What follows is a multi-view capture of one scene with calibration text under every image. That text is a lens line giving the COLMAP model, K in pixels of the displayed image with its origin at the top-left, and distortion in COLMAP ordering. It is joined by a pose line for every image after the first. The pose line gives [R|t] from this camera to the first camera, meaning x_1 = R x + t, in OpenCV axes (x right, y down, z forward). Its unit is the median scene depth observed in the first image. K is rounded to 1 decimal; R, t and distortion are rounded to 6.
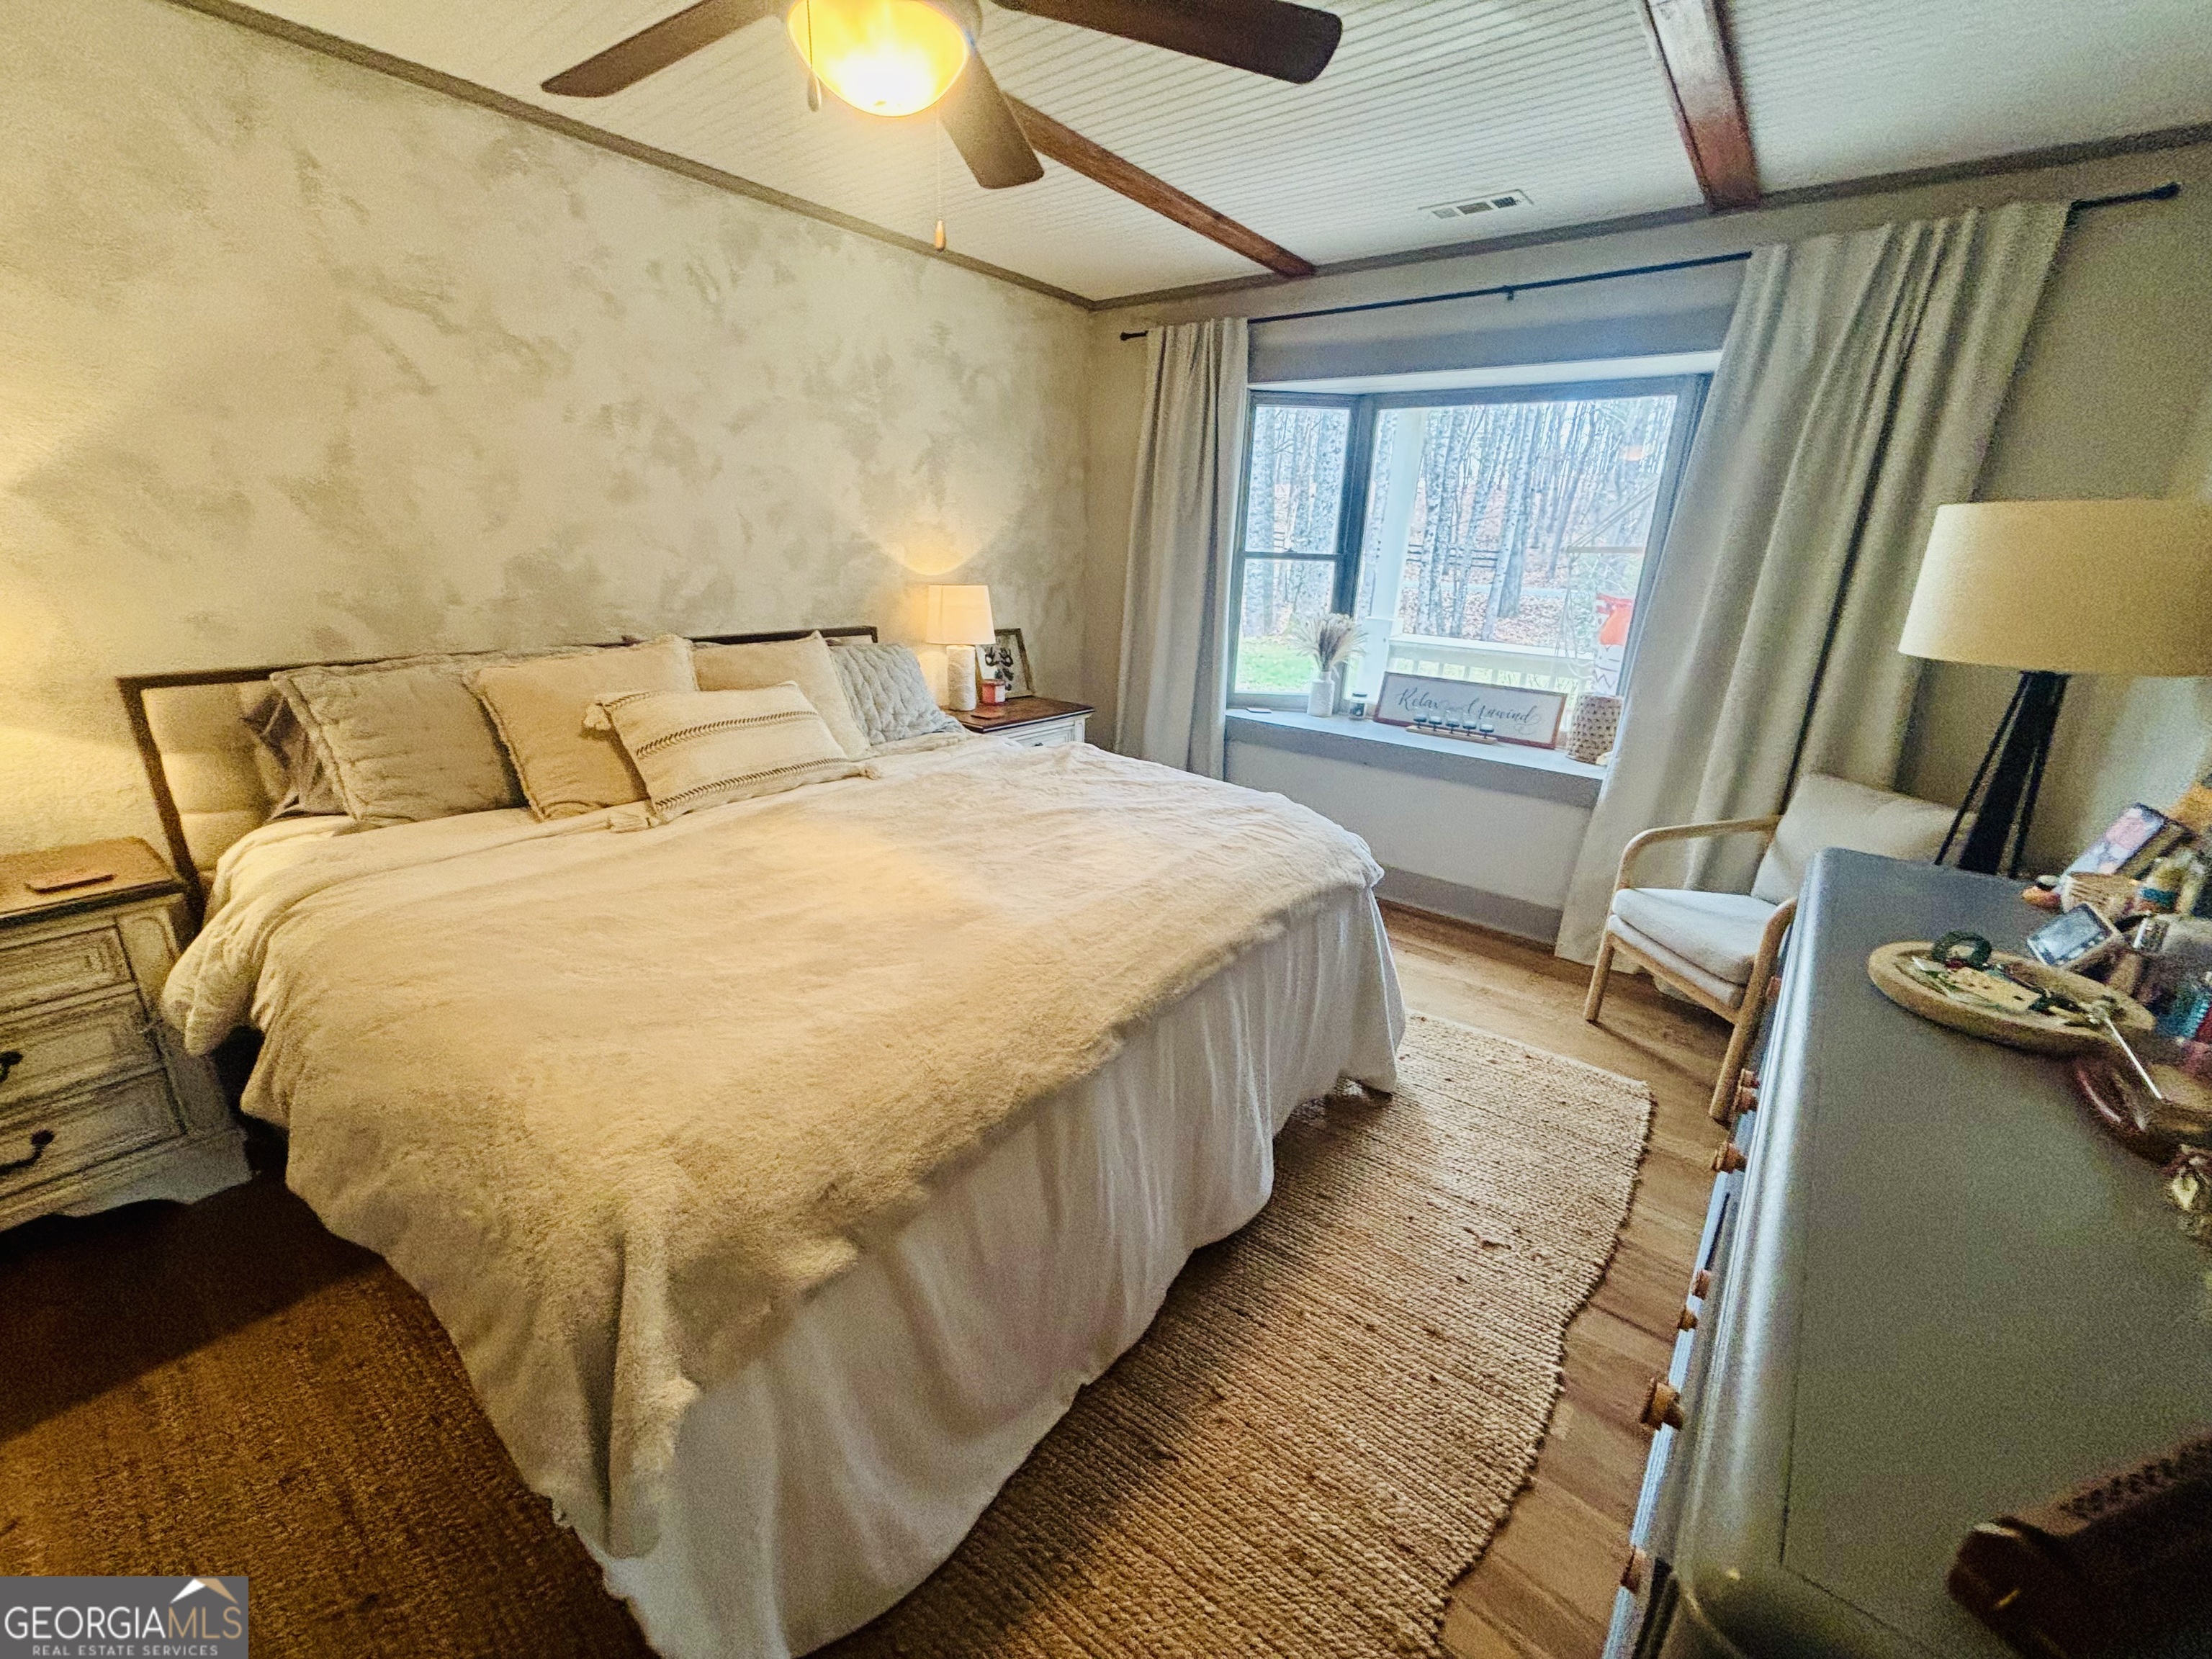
lens RADIAL K [[891.2, 0, 1090.6], [0, 891.2, 837.9], [0, 0, 1]] dist [-0.000128, 0.000652]
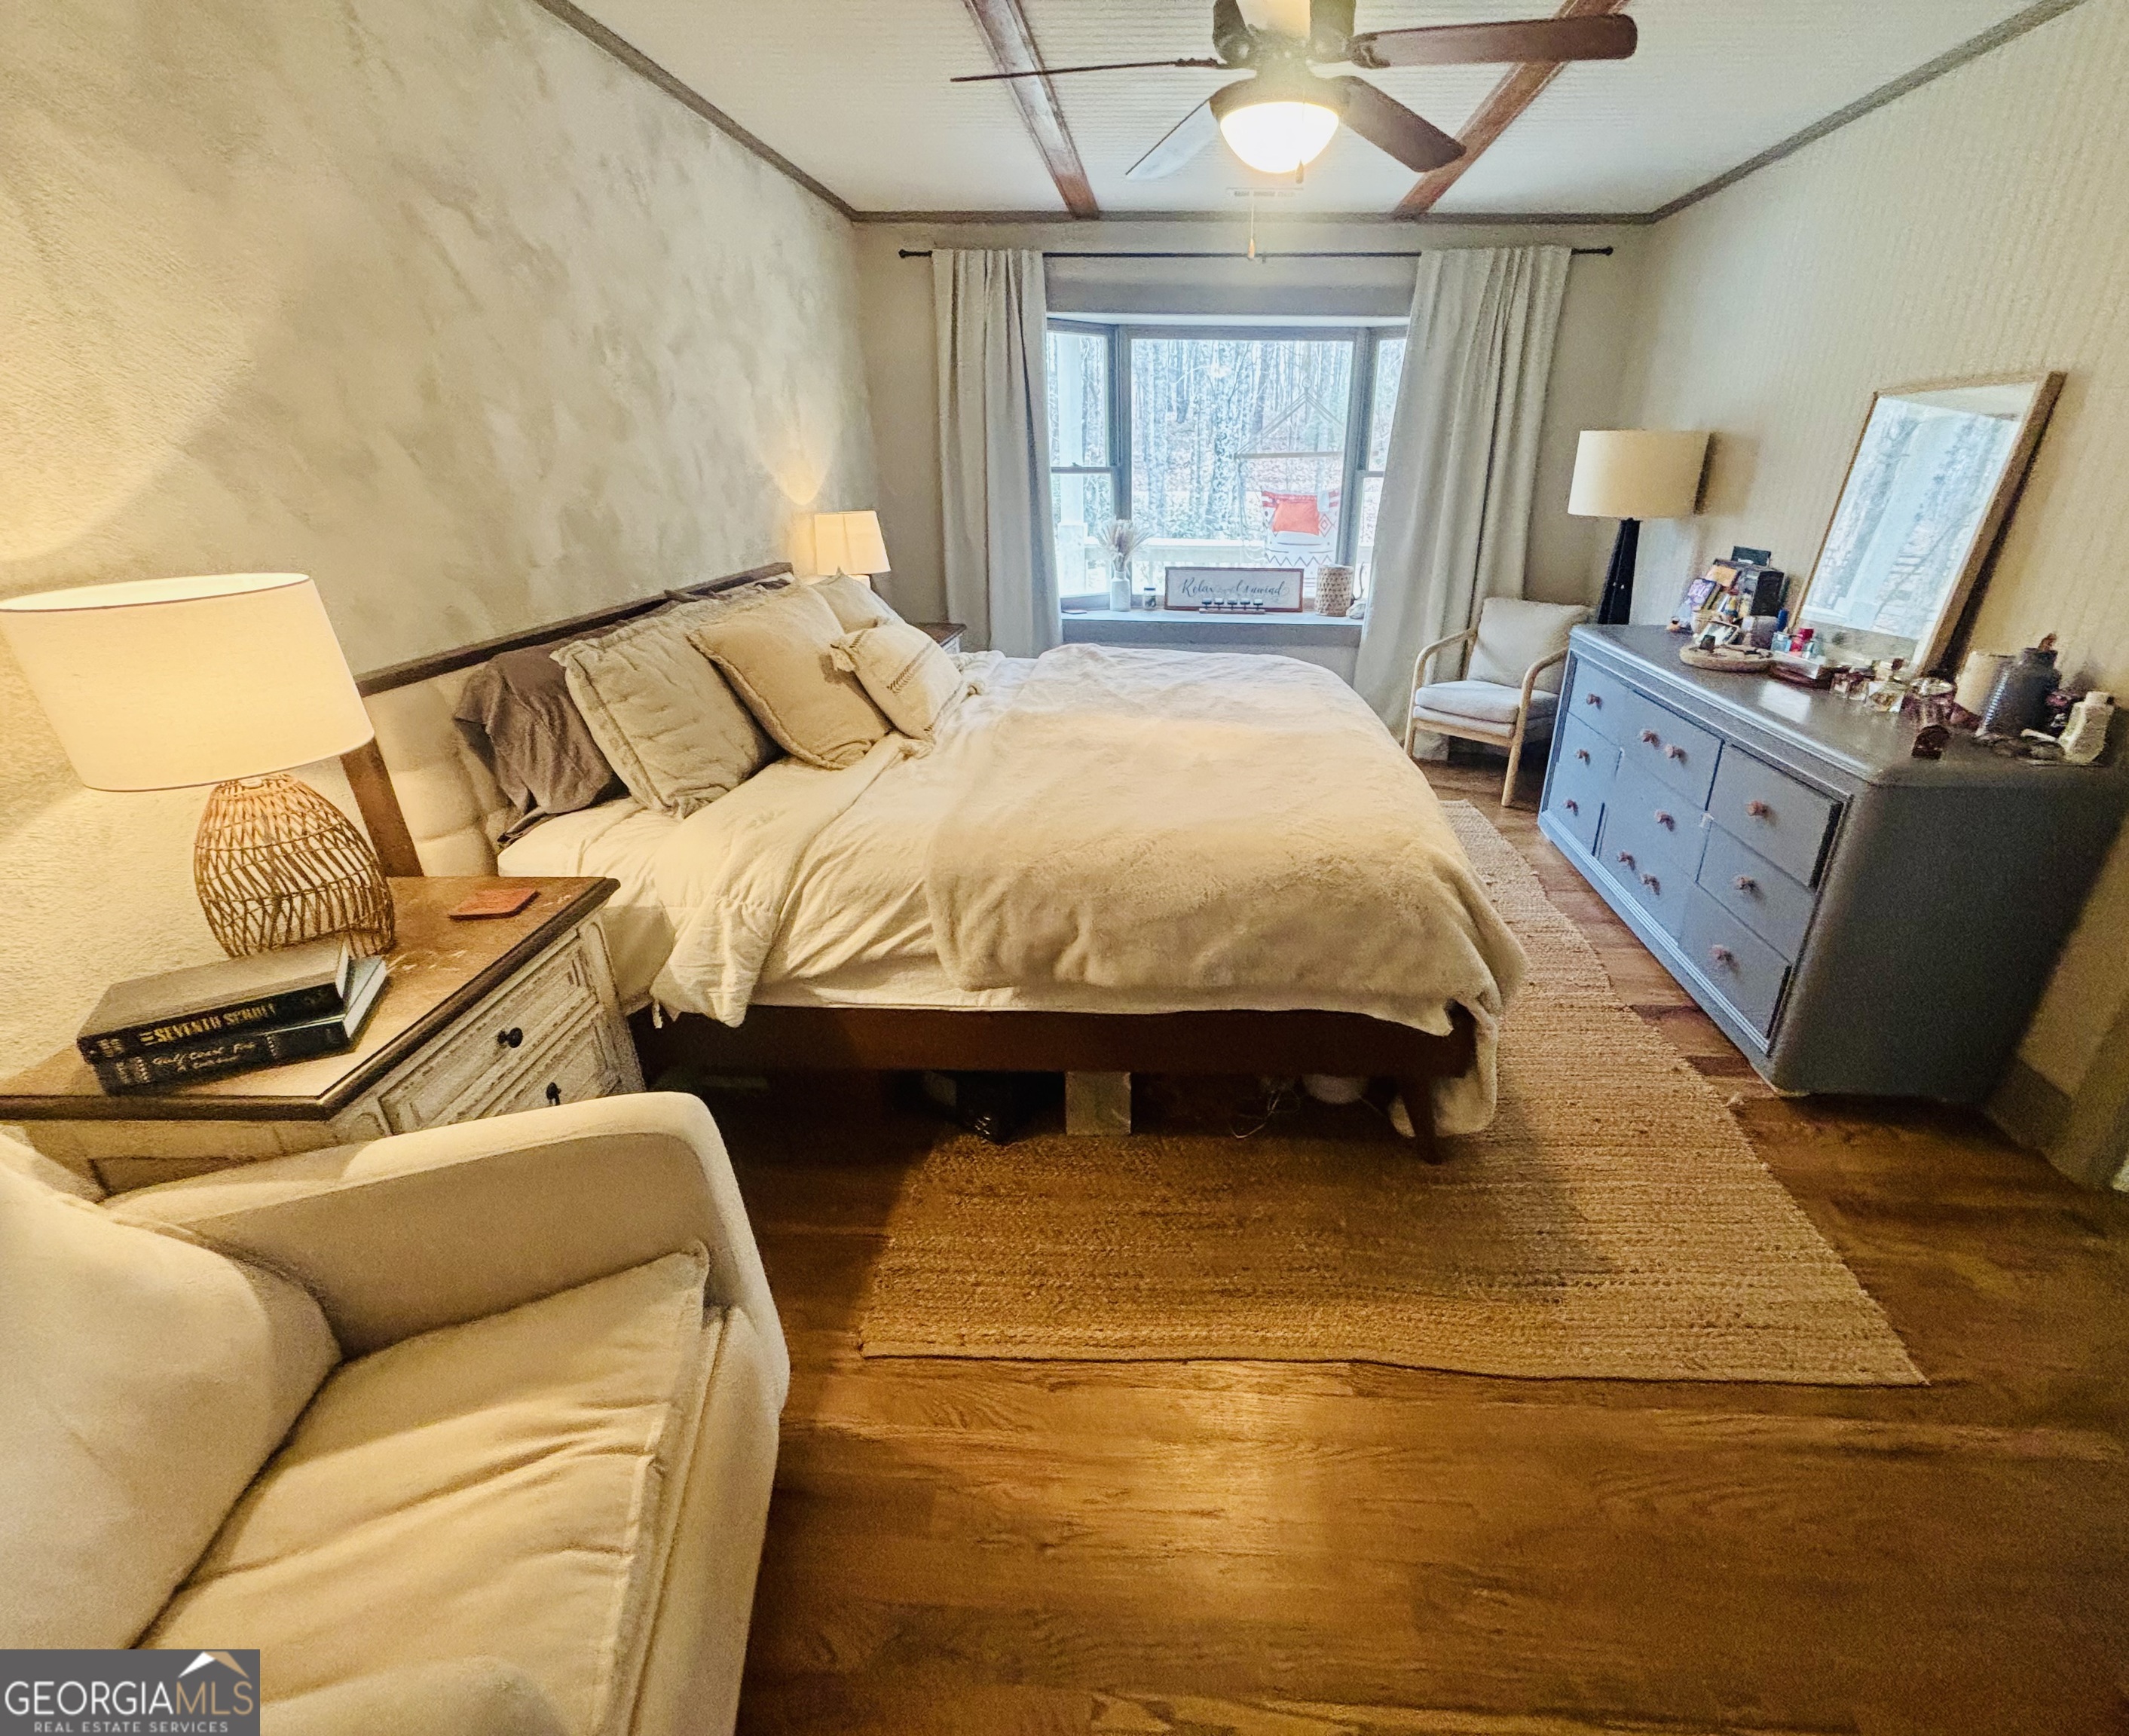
lens RADIAL K [[949.8, 0, 1154.2], [0, 949.8, 872.6], [0, 0, 1]] dist [-0.000084, 0.000560]
pose [[0.801404, -0.265680, 0.535879, -0.648225], [0.210454, 0.963894, 0.163150, -0.000313], [-0.559876, -0.017971, 0.828382, -0.087057]]
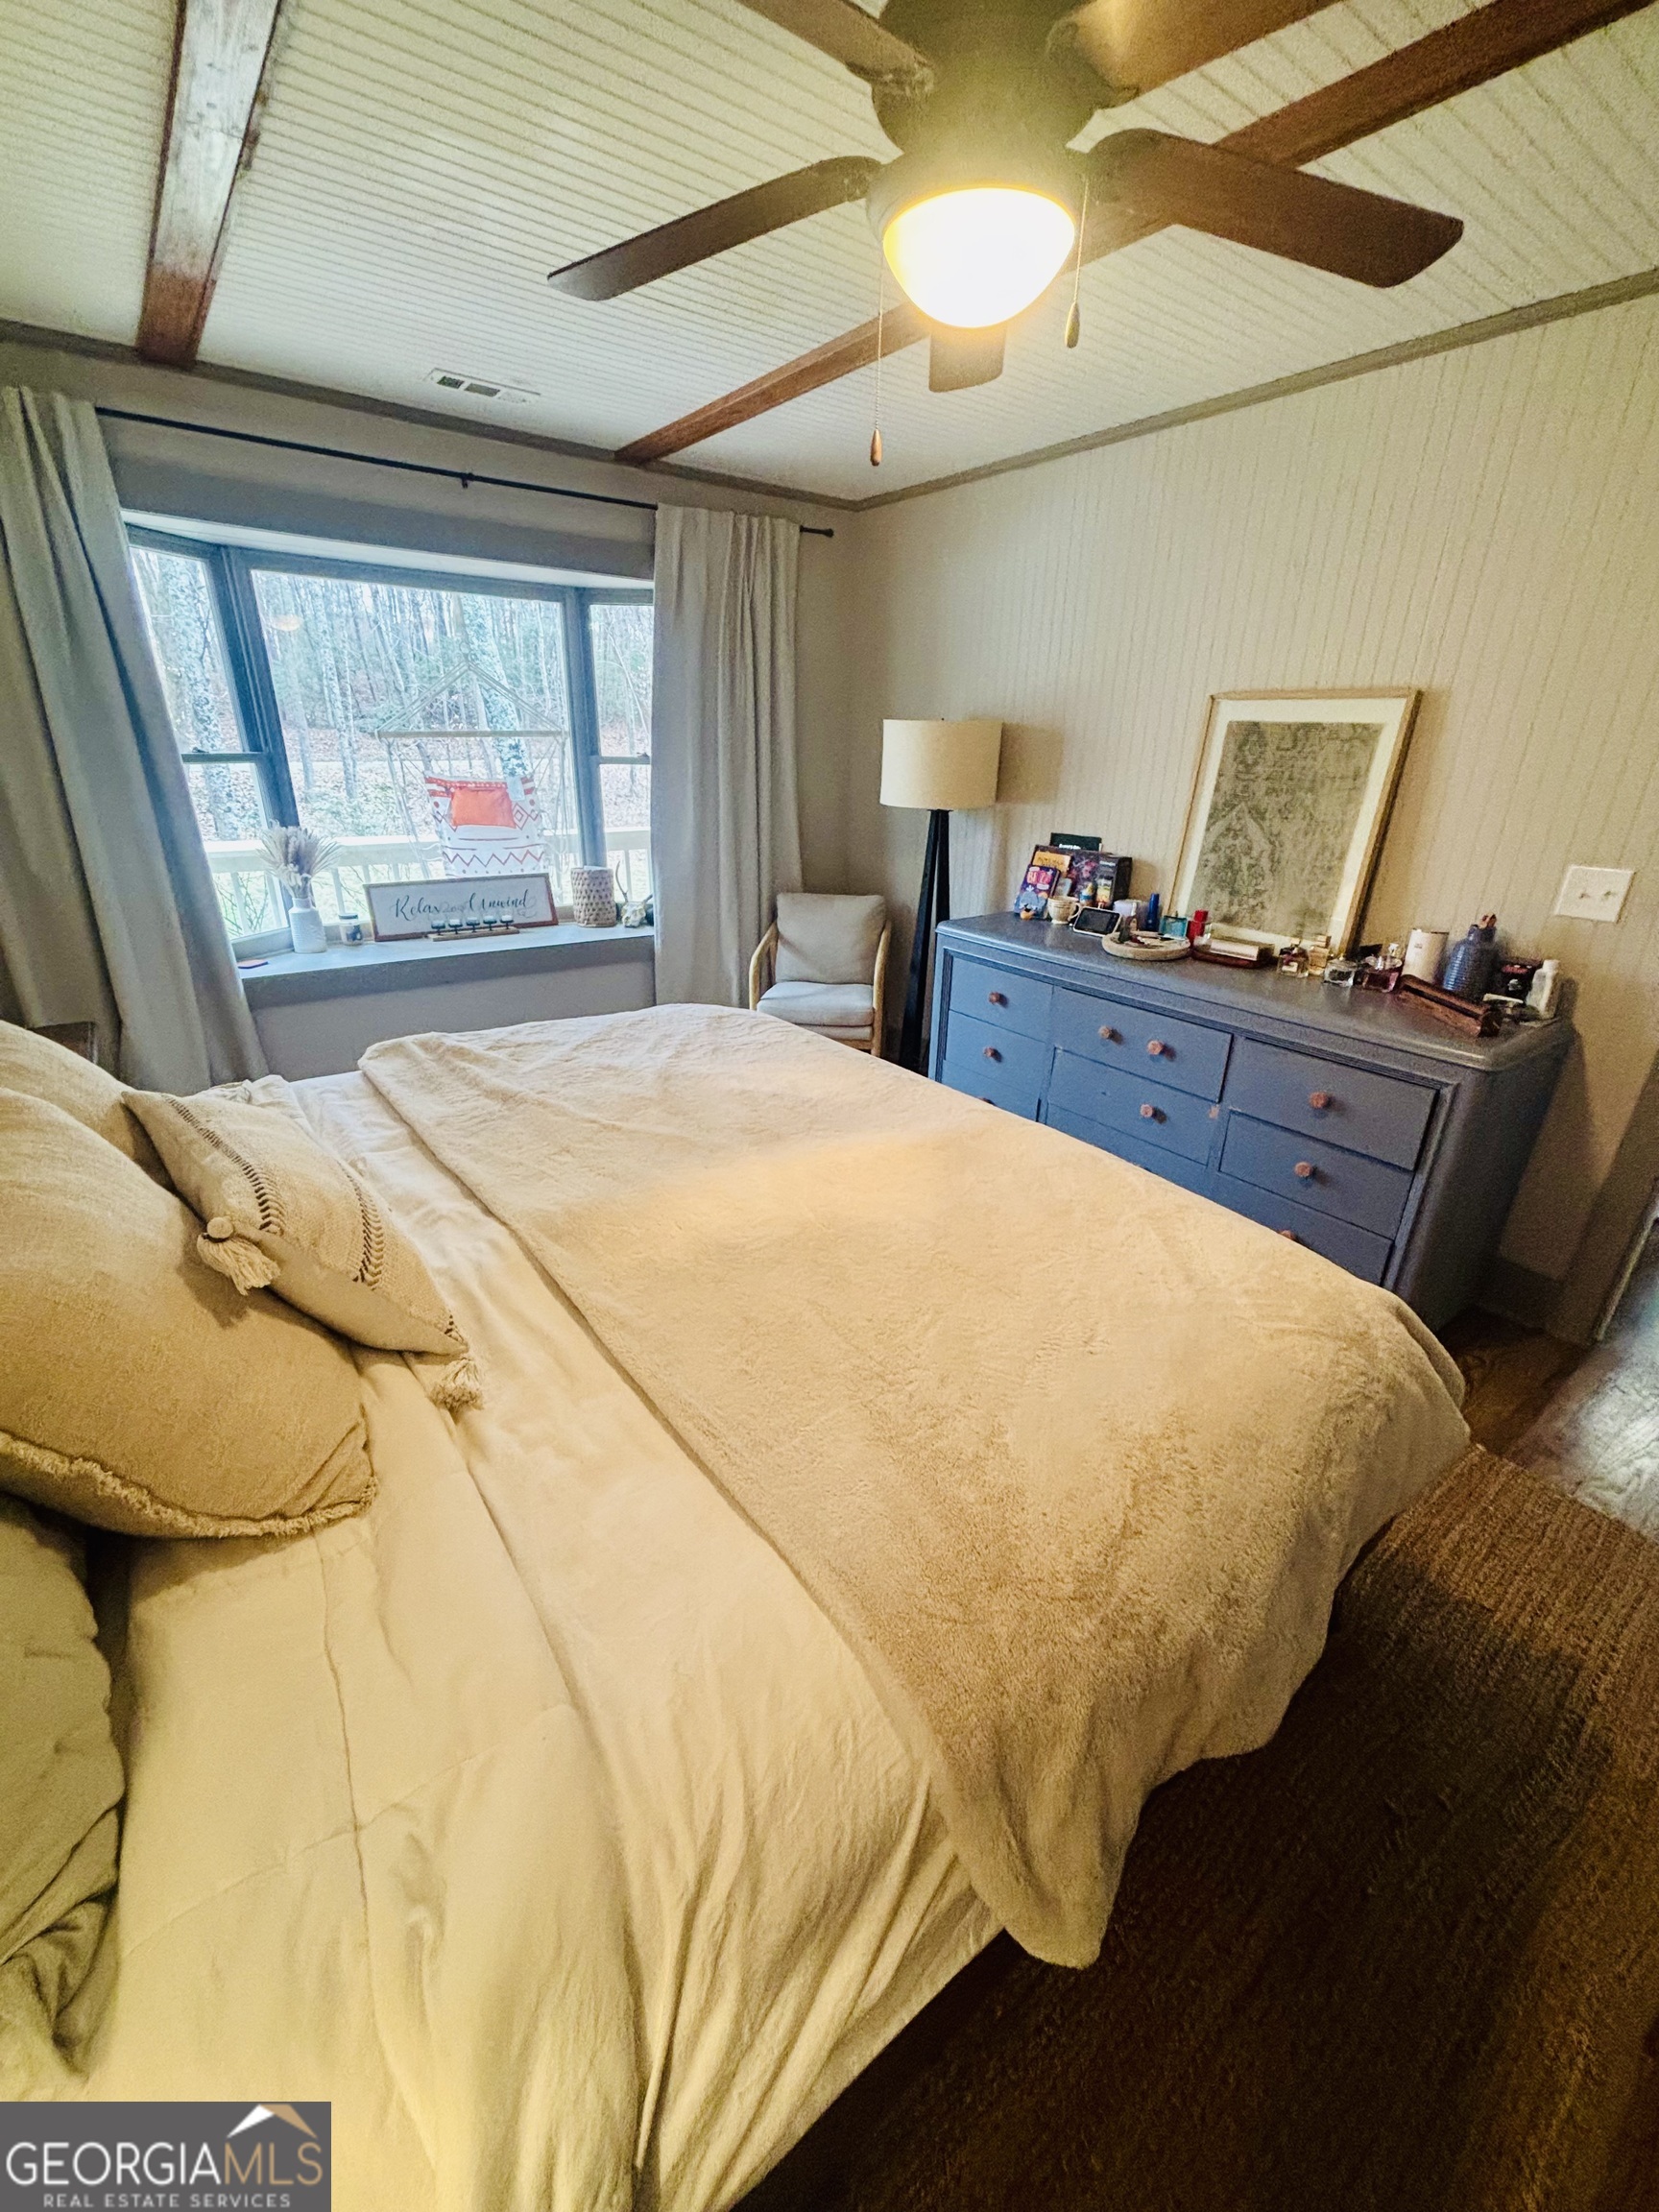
lens RADIAL K [[891.2, 0, 828.8], [0, 891.2, 1113.2], [0, 0, 1]] dist [-0.000128, 0.000652]
pose [[0.244969, -0.404908, 0.880931, -0.587199], [0.300157, 0.895649, 0.328206, -0.182717], [-0.921898, 0.184017, 0.340943, 0.414062]]
